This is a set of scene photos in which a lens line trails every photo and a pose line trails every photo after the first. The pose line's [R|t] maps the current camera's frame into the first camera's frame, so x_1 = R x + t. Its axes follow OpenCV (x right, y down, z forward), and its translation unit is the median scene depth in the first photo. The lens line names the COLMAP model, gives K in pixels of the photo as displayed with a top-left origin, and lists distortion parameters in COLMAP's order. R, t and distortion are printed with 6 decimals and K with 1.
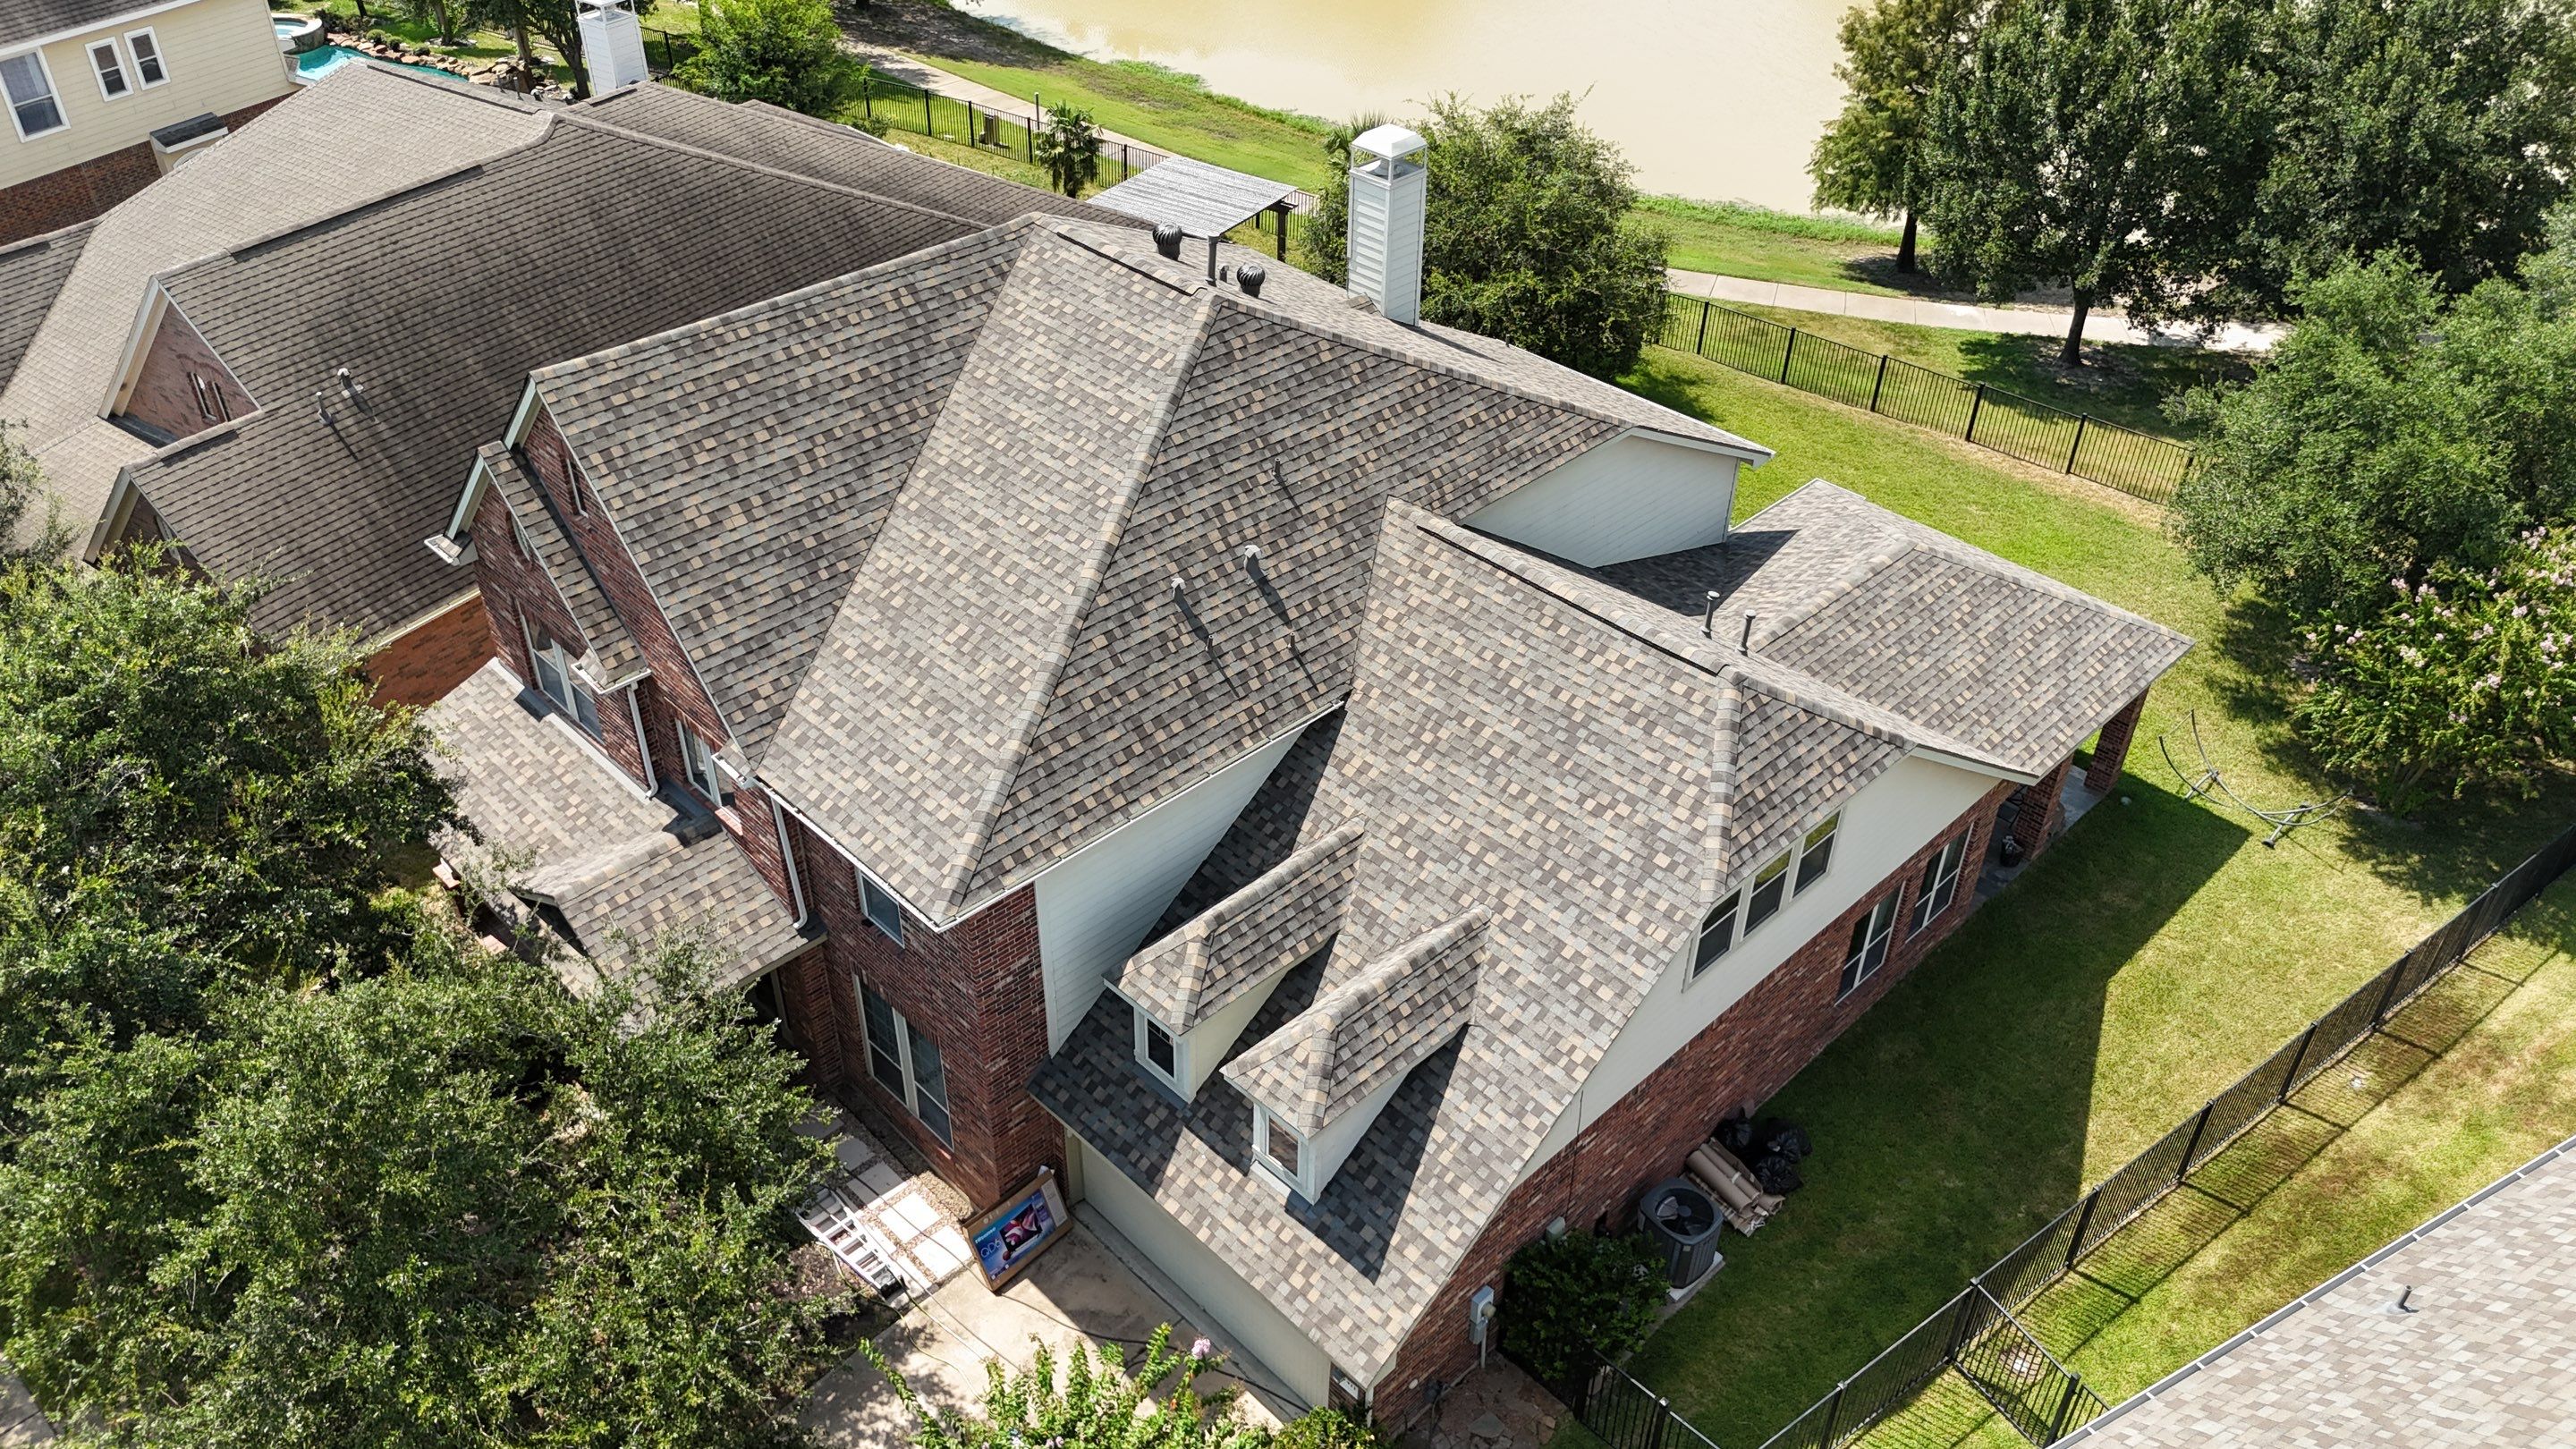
lens RADIAL K [[1895.1, 0, 1292.9], [0, 1895.1, 719.3], [0, 0, 1]] dist [0.079052, -0.090790]
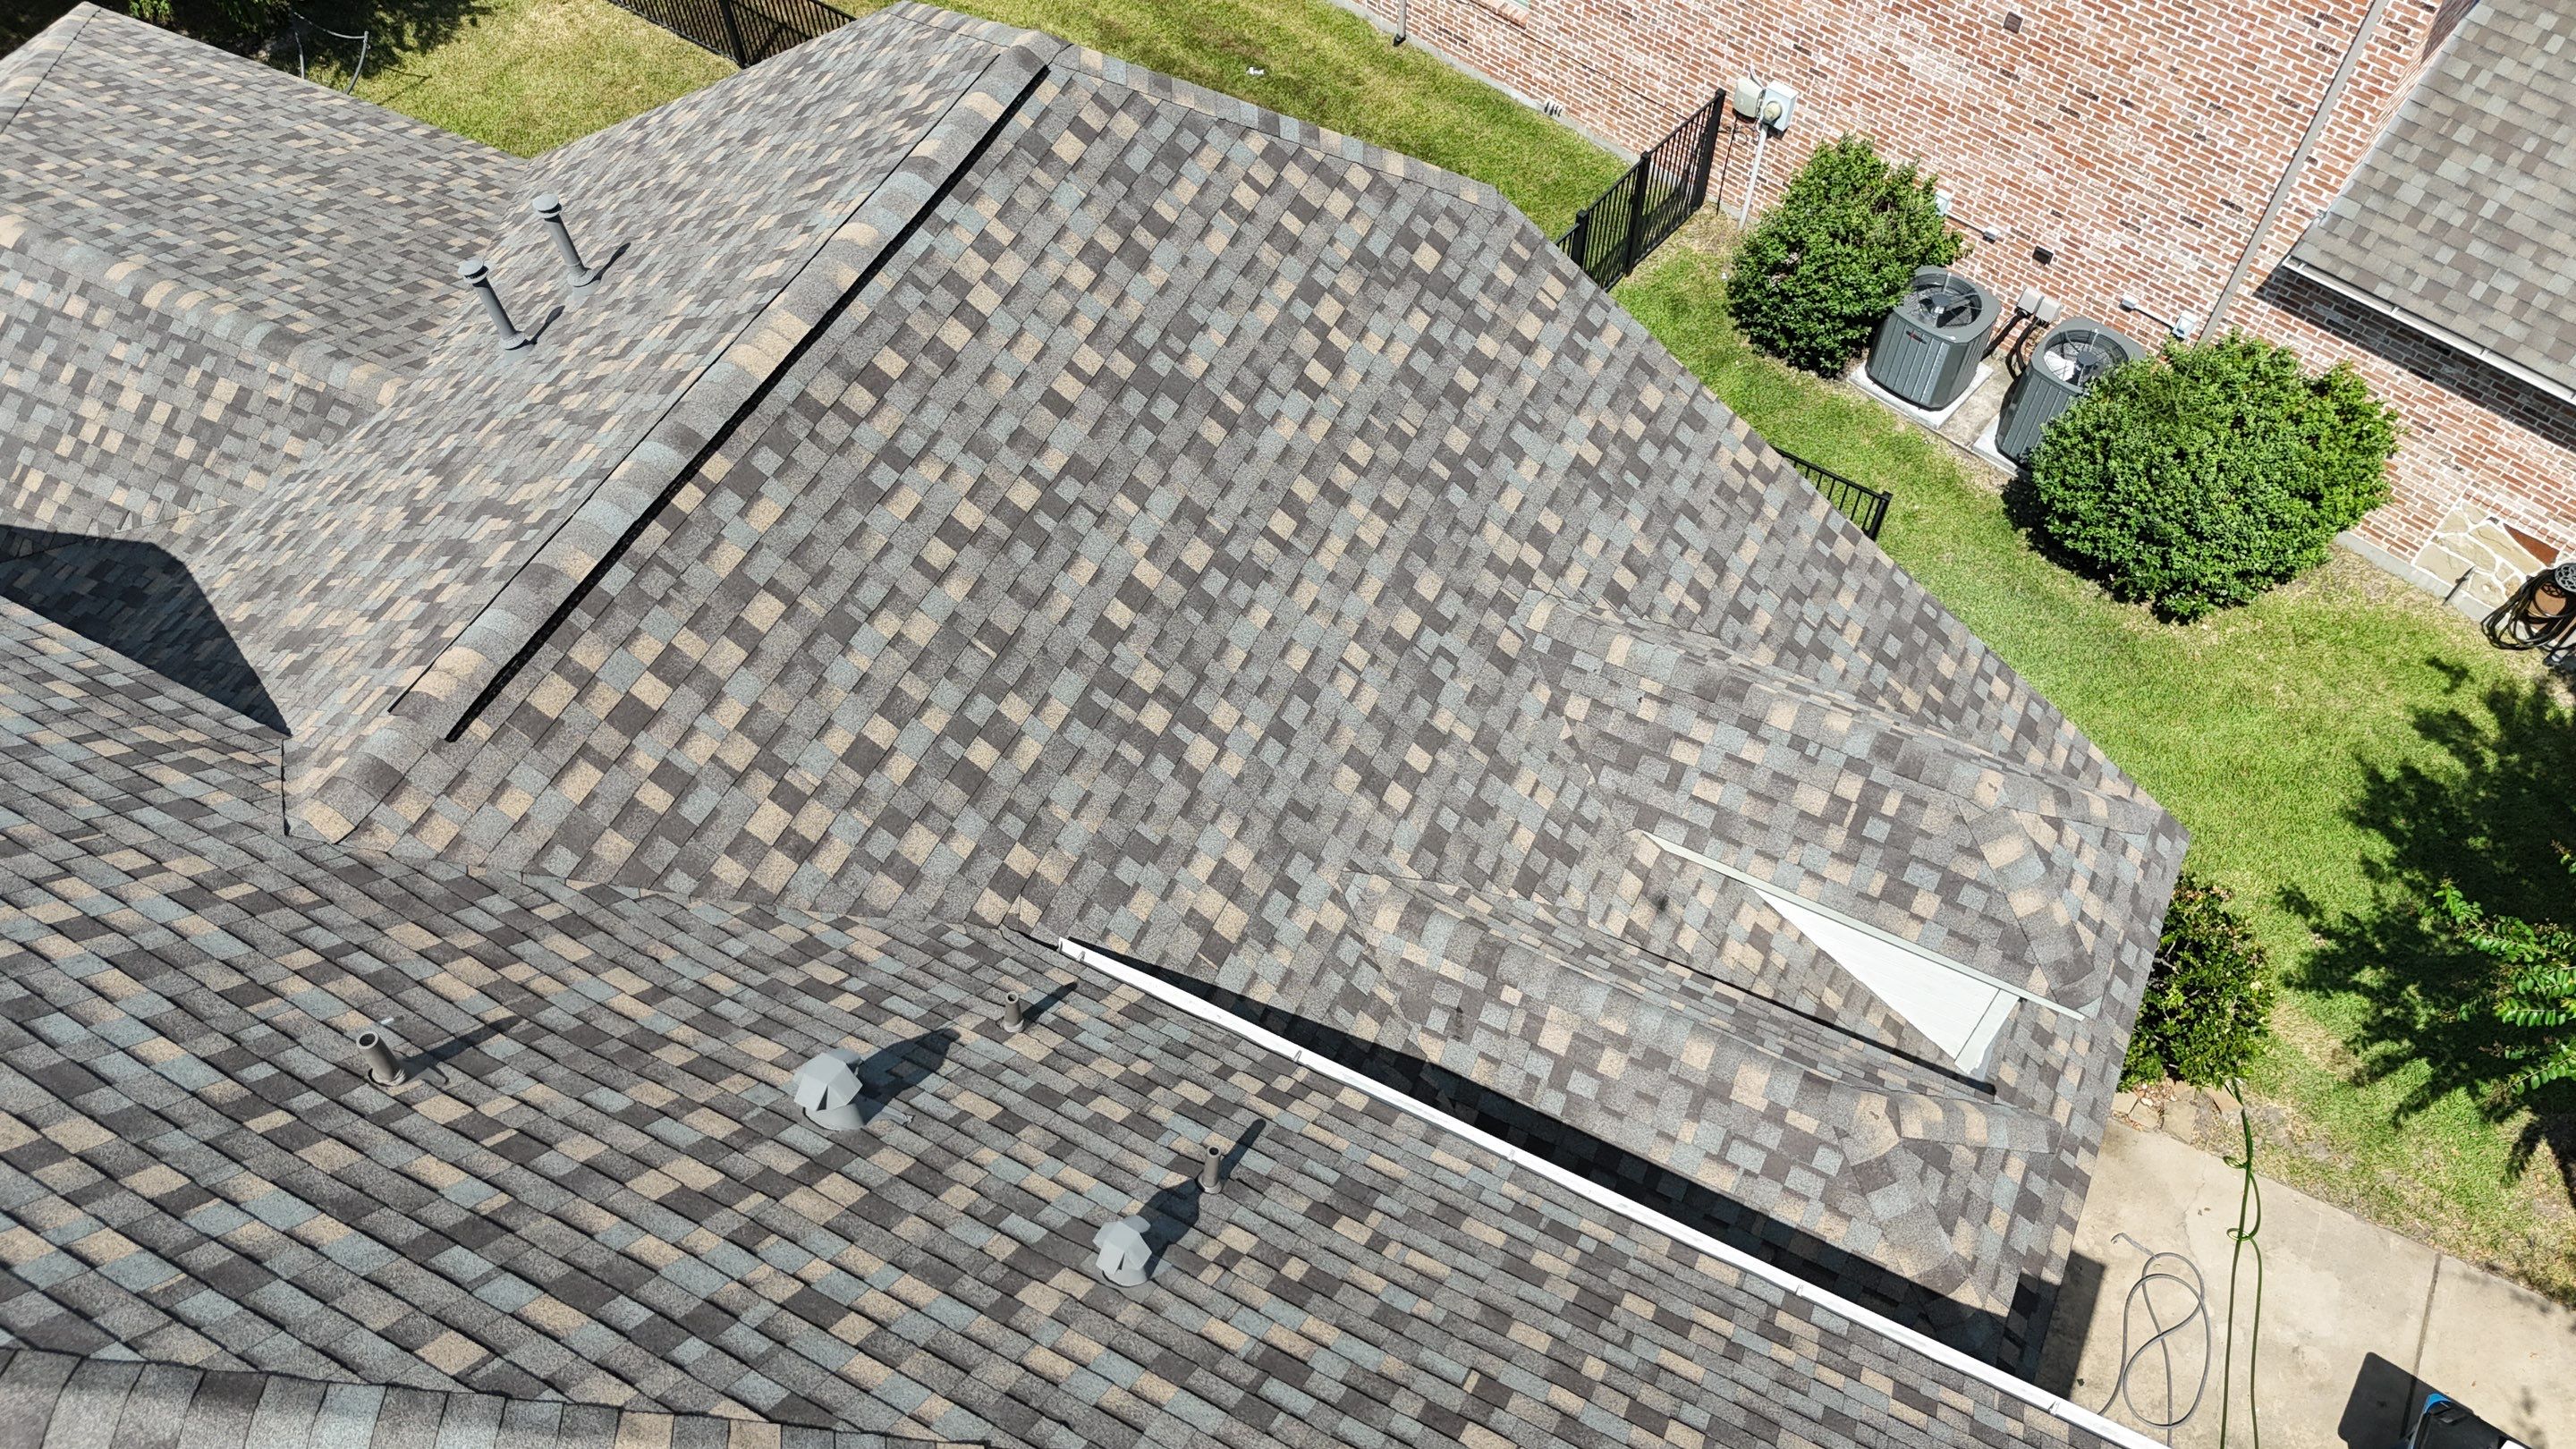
lens RADIAL K [[1902.9, 0, 1298.2], [0, 1902.9, 725.5], [0, 0, 1]] dist [0.069739, -0.079646]
pose [[-0.323342, -0.786269, 0.526527, -0.148124], [0.574949, 0.278697, 0.769260, -0.276026], [-0.751587, 0.551461, 0.361950, 0.820198]]
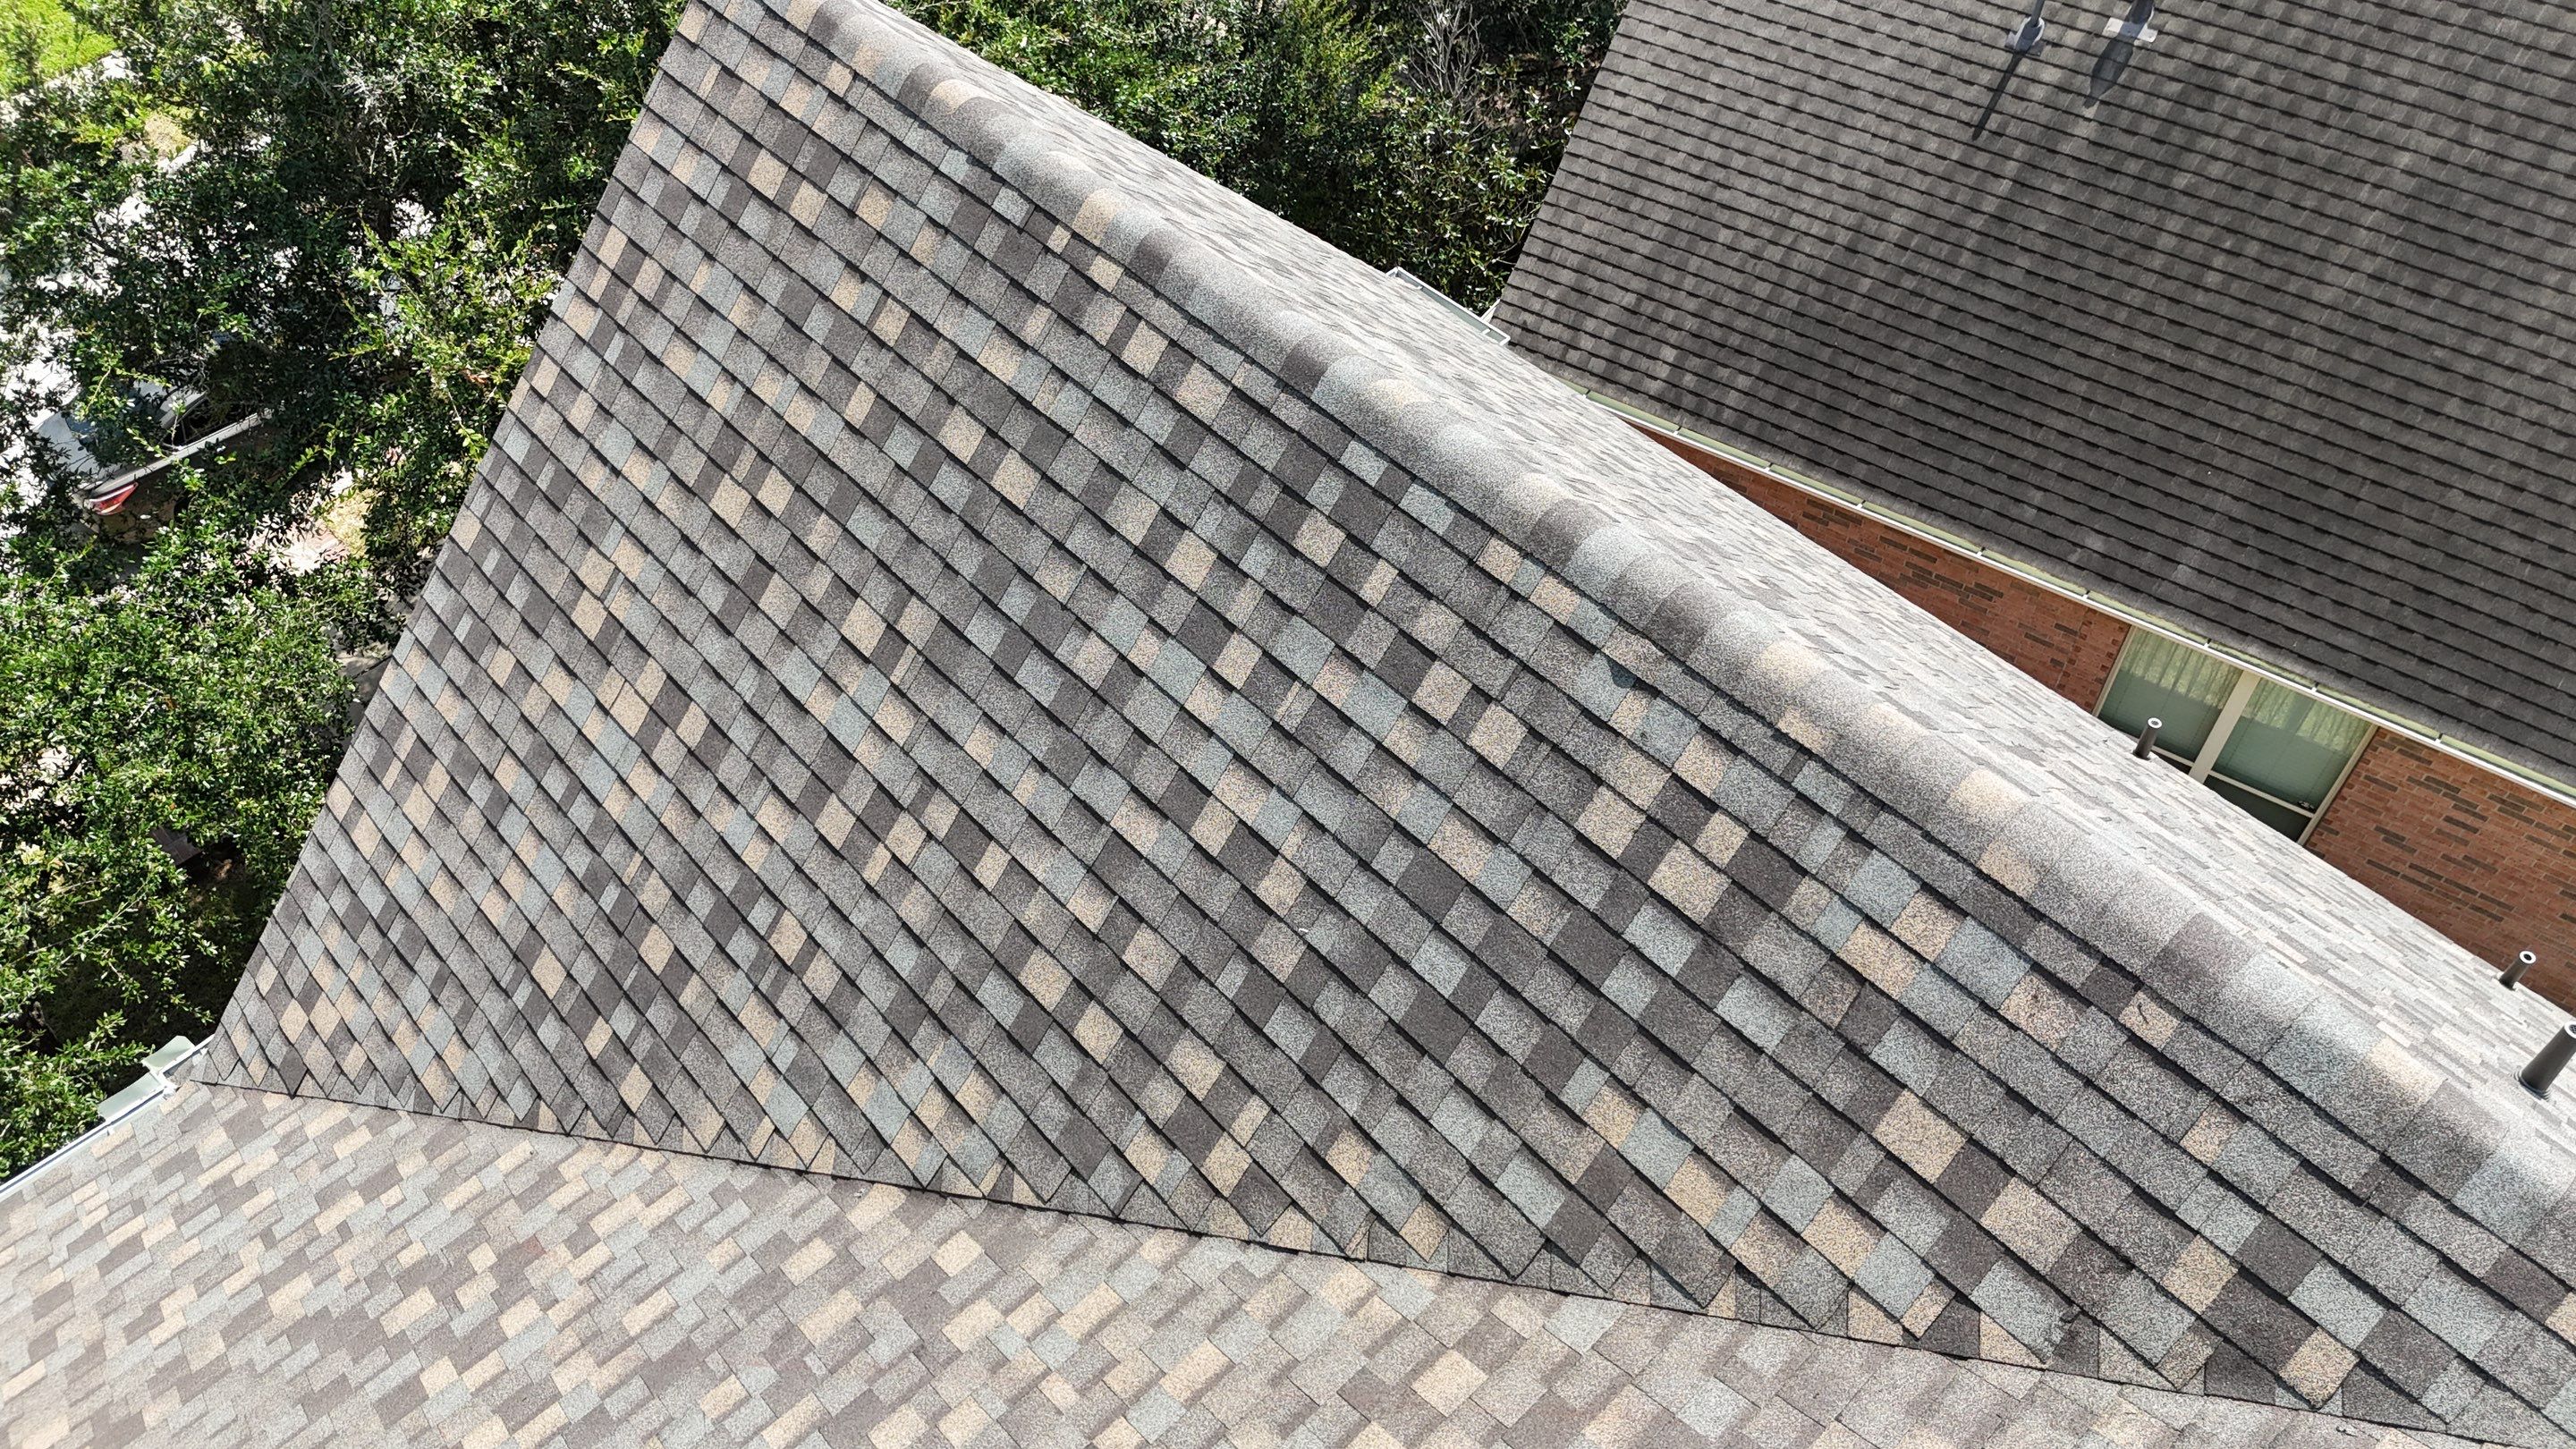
lens RADIAL K [[1895.1, 0, 1287.9], [0, 1895.1, 709.6], [0, 0, 1]] dist [0.079052, -0.090790]
pose [[-0.041070, 0.758147, -0.650789, -0.099564], [-0.564930, 0.519612, 0.640982, -0.345398], [0.824116, 0.393975, 0.406959, 0.945599]]
